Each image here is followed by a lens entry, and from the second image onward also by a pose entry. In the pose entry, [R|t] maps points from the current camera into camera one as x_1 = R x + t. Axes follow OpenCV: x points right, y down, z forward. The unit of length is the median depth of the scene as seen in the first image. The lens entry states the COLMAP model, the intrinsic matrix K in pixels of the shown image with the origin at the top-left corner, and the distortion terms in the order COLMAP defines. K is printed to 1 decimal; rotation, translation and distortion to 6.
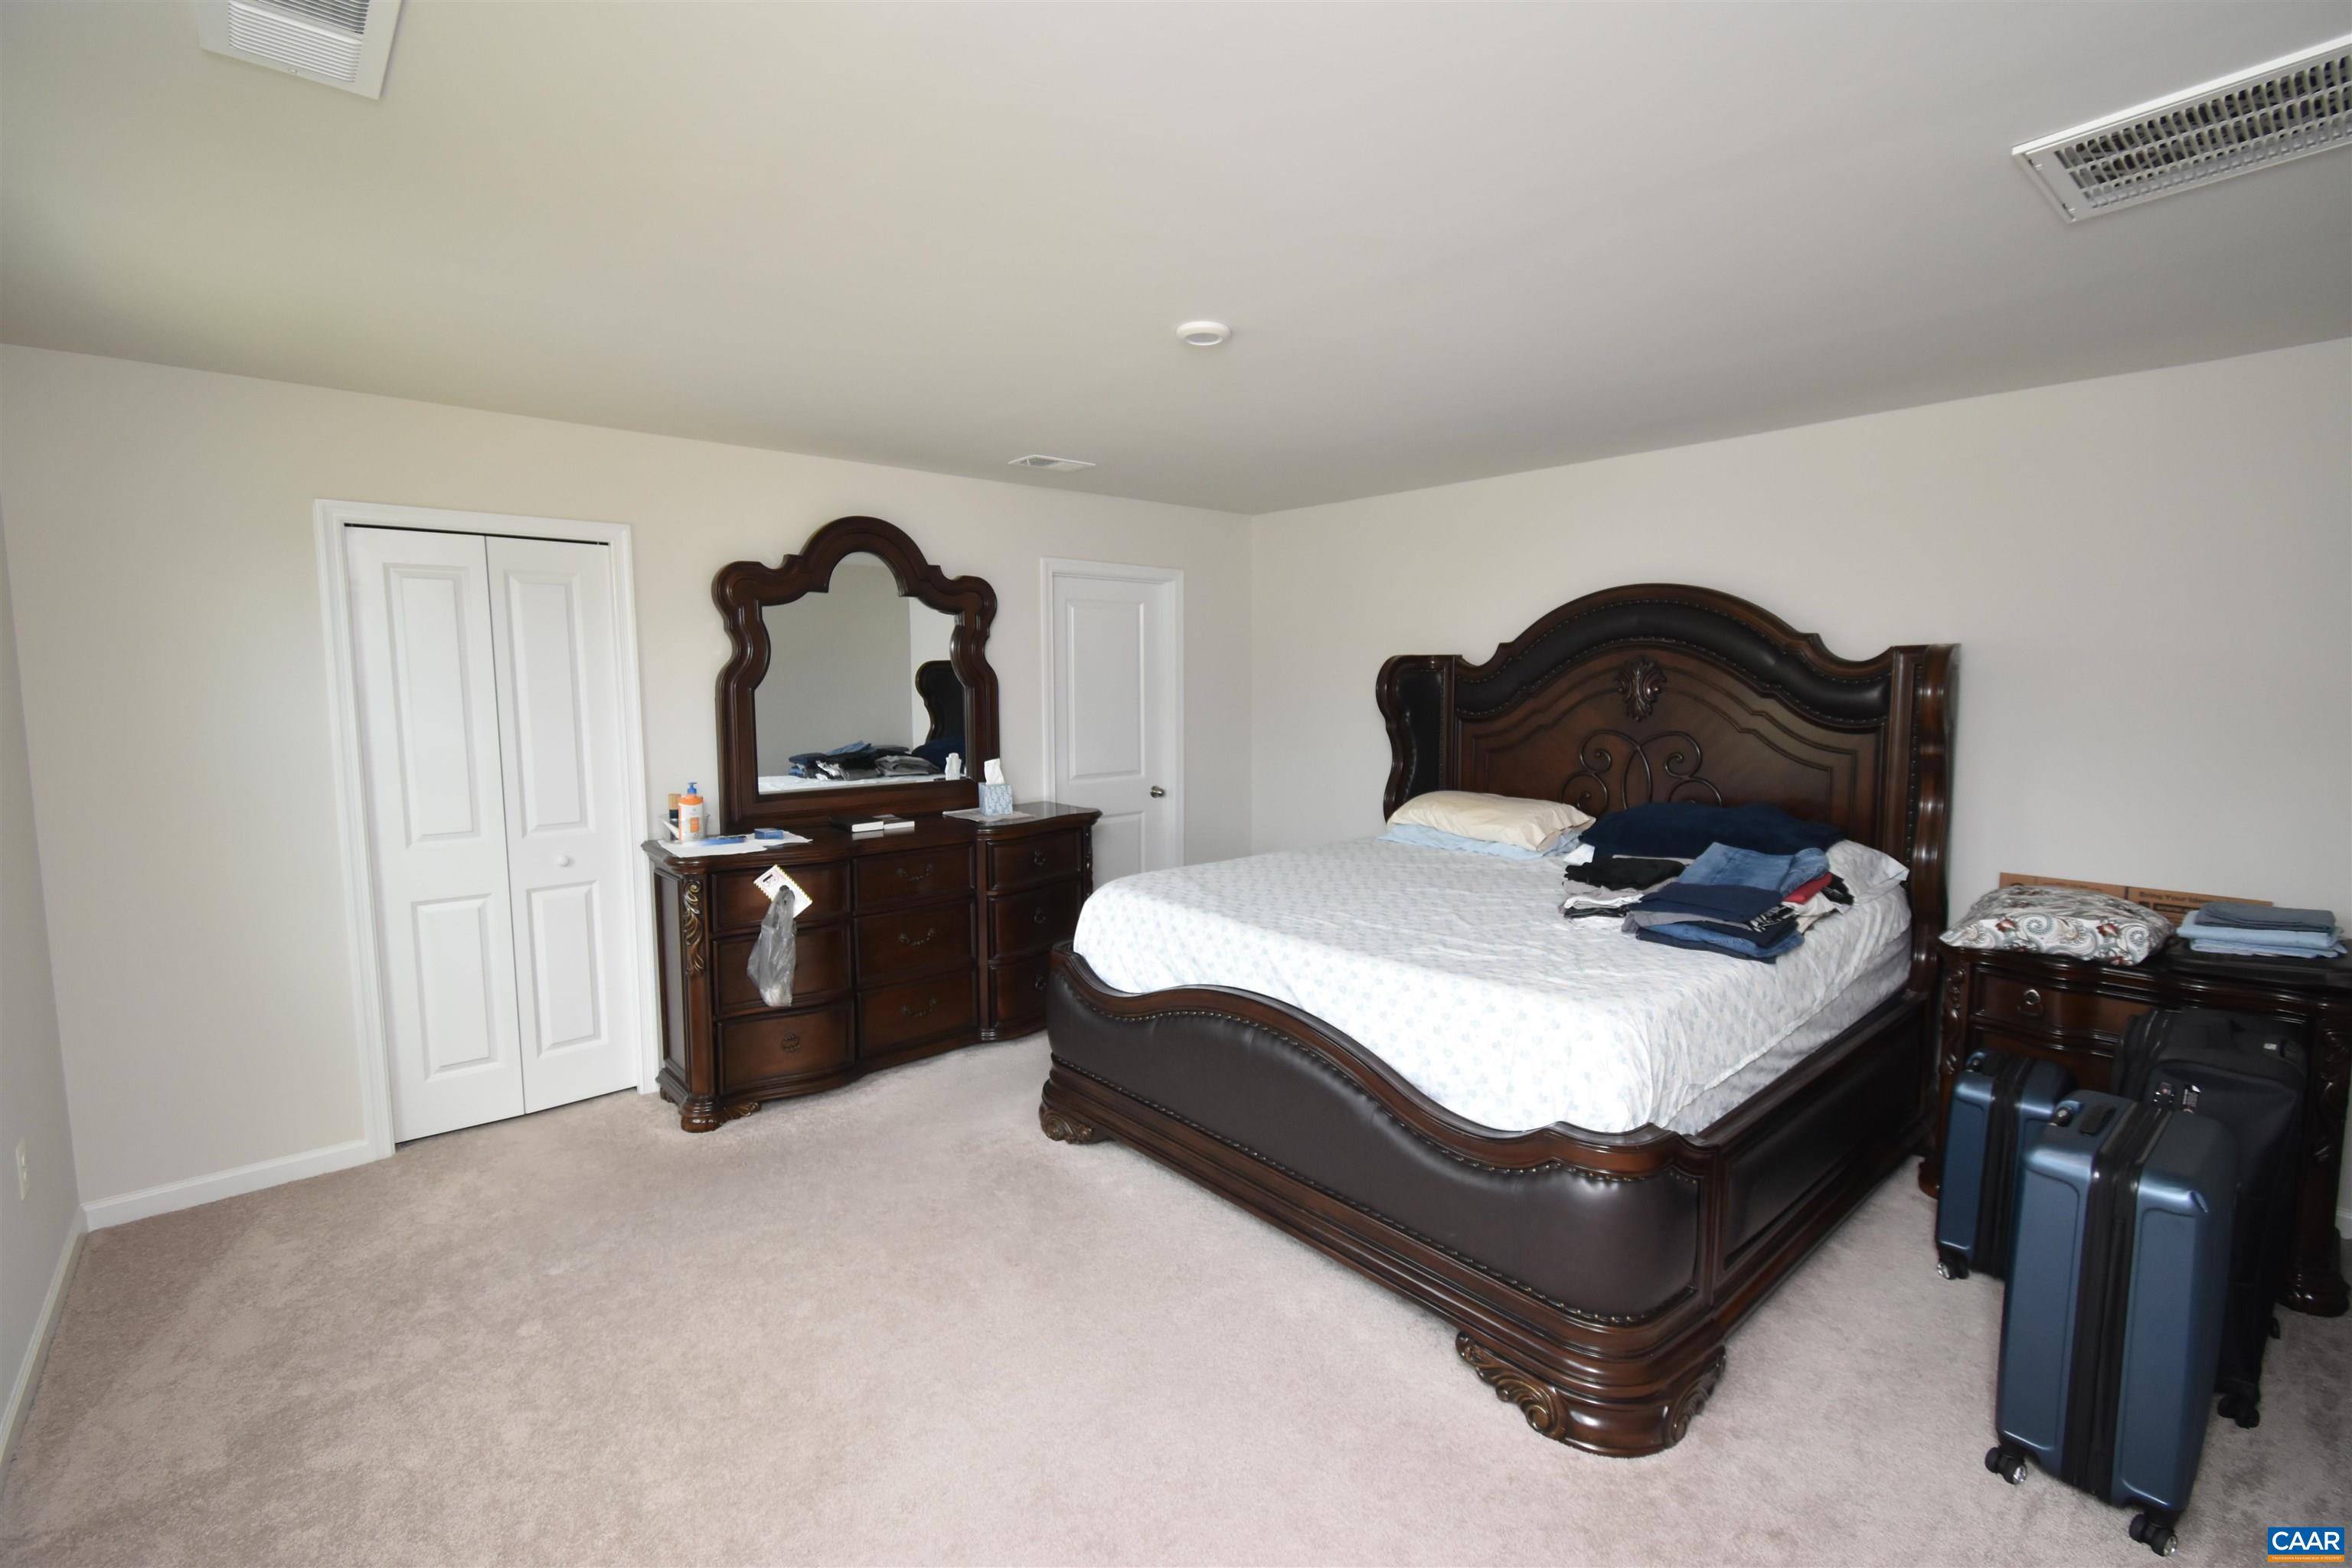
lens RADIAL K [[1028.6, 0, 1176.0], [0, 1028.6, 784.0], [0, 0, 1]] dist [0.002198, 0.000645]
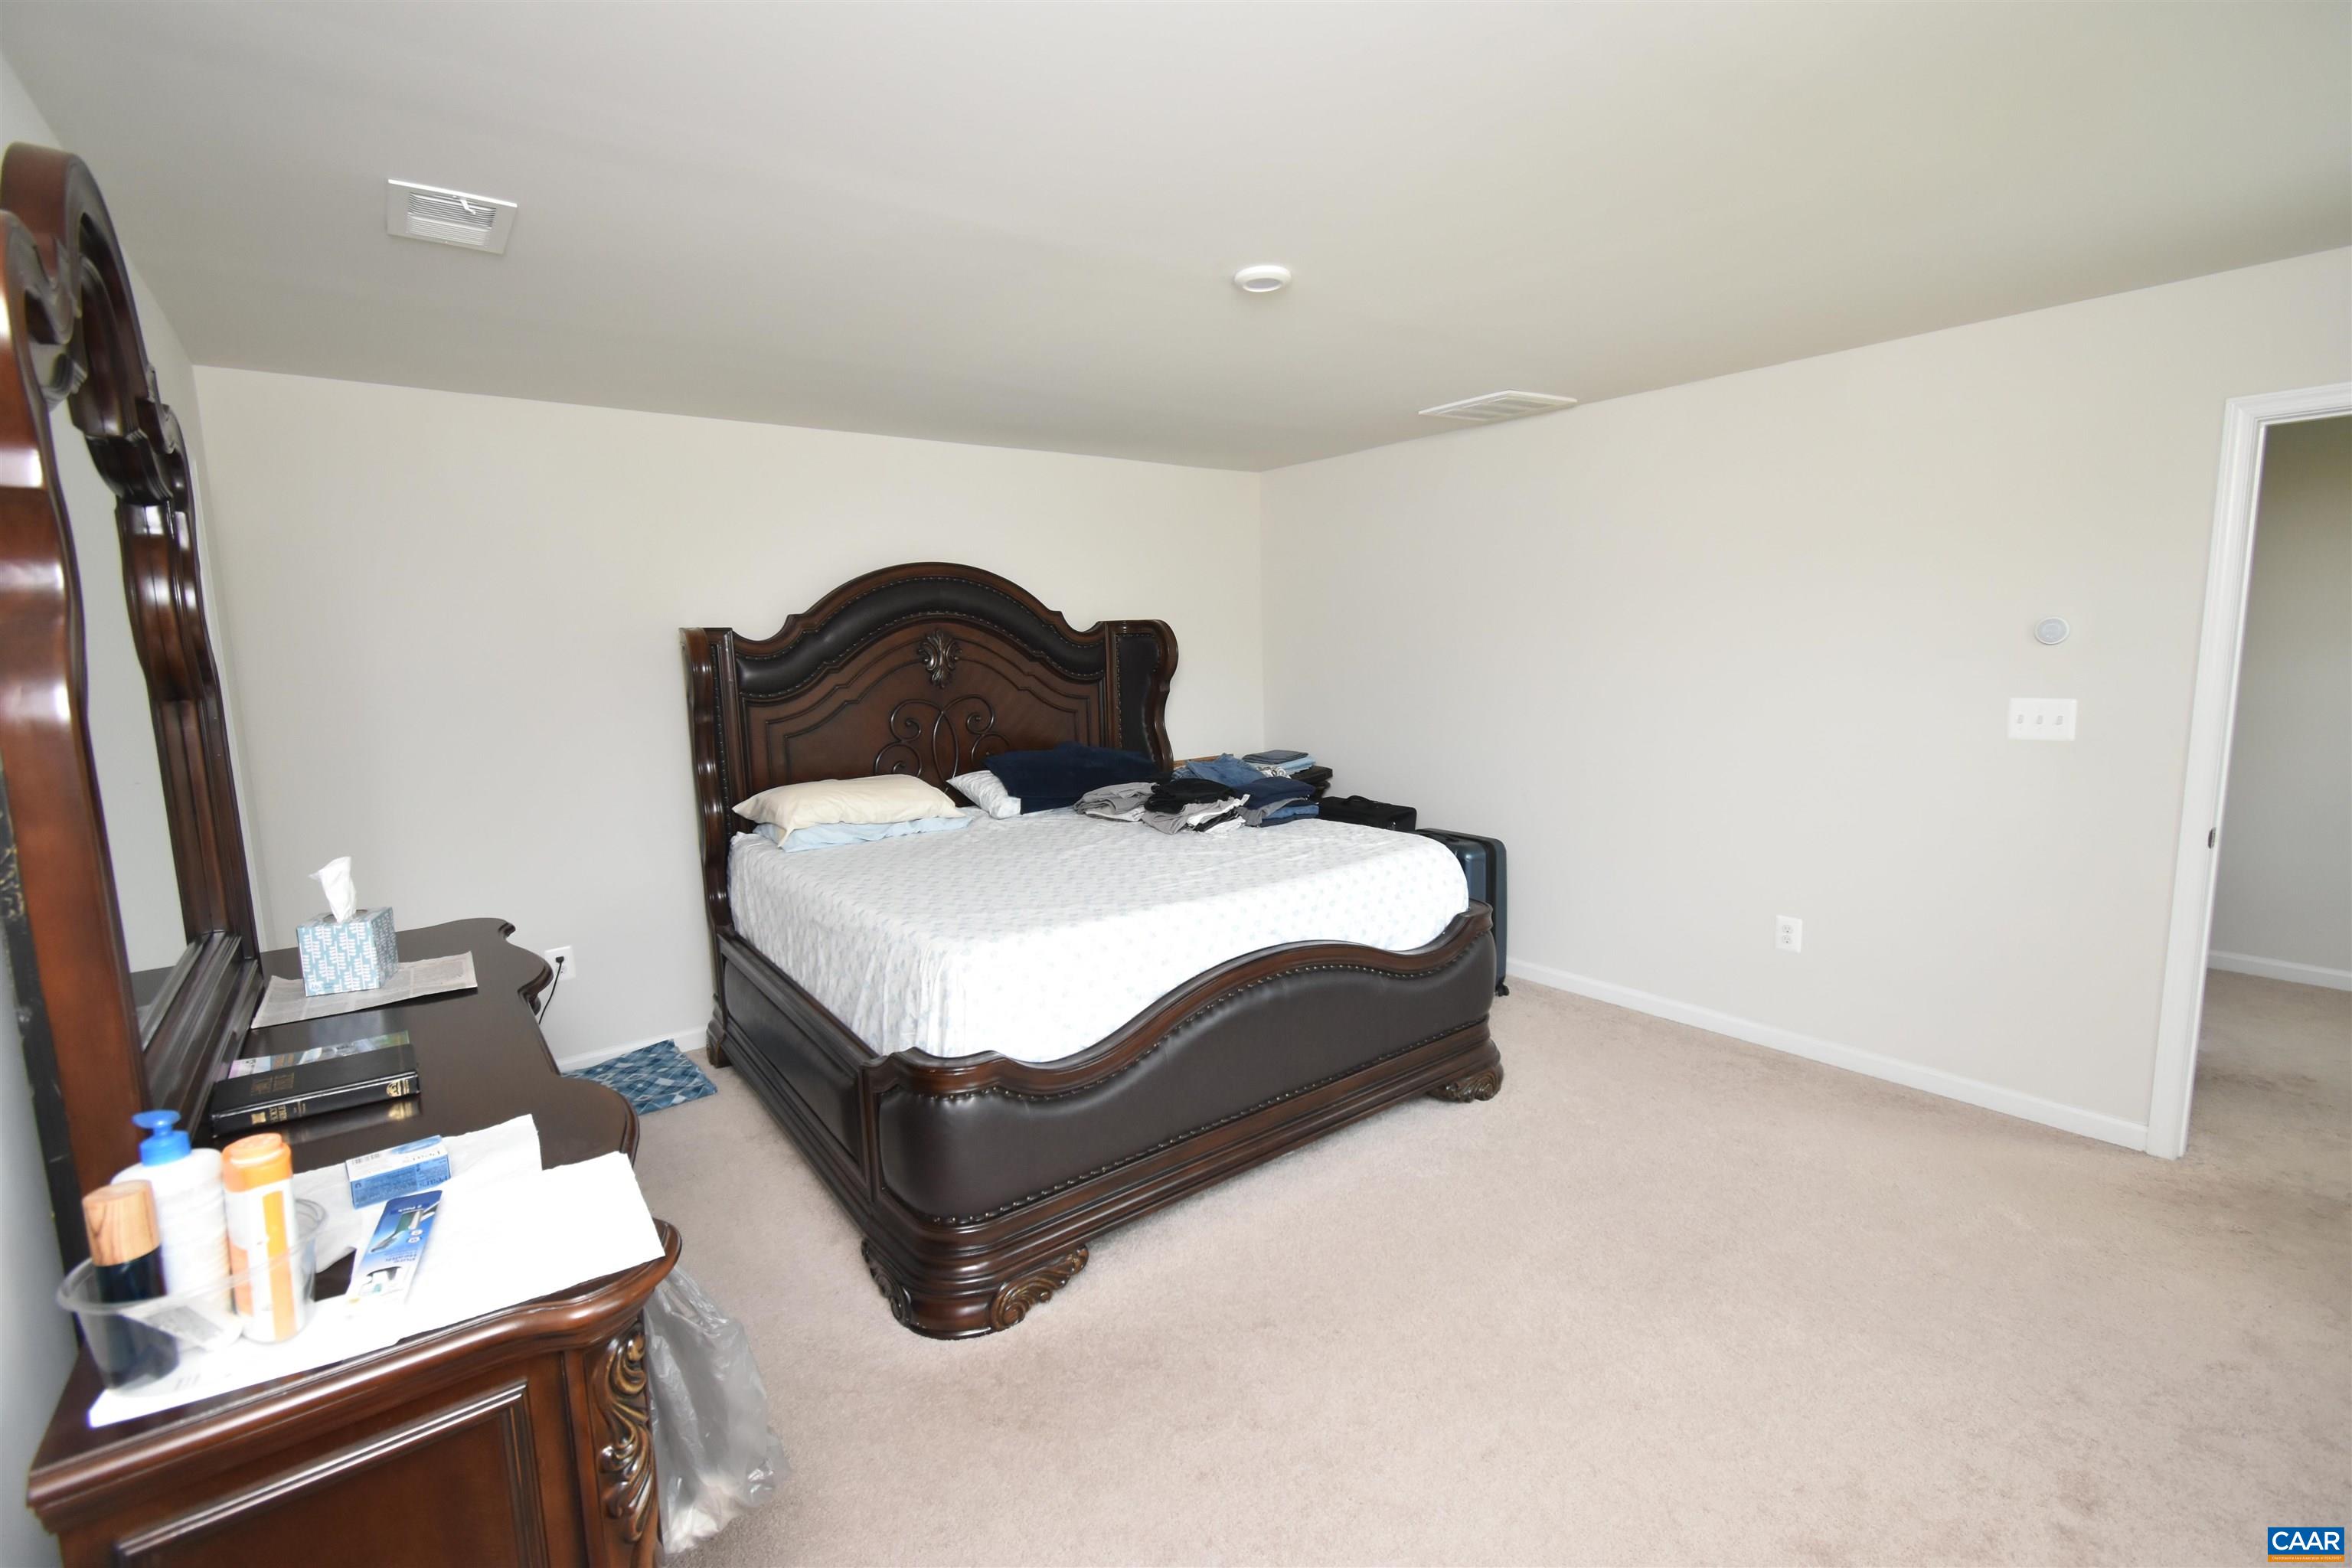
lens RADIAL K [[1028.6, 0, 1176.0], [0, 1028.6, 784.0], [0, 0, 1]] dist [0.002198, 0.000645]
pose [[0.057520, -0.140959, 0.988343, -0.667734], [0.131347, 0.982445, 0.132474, -0.077299], [-0.989666, 0.122196, 0.075024, 0.718726]]
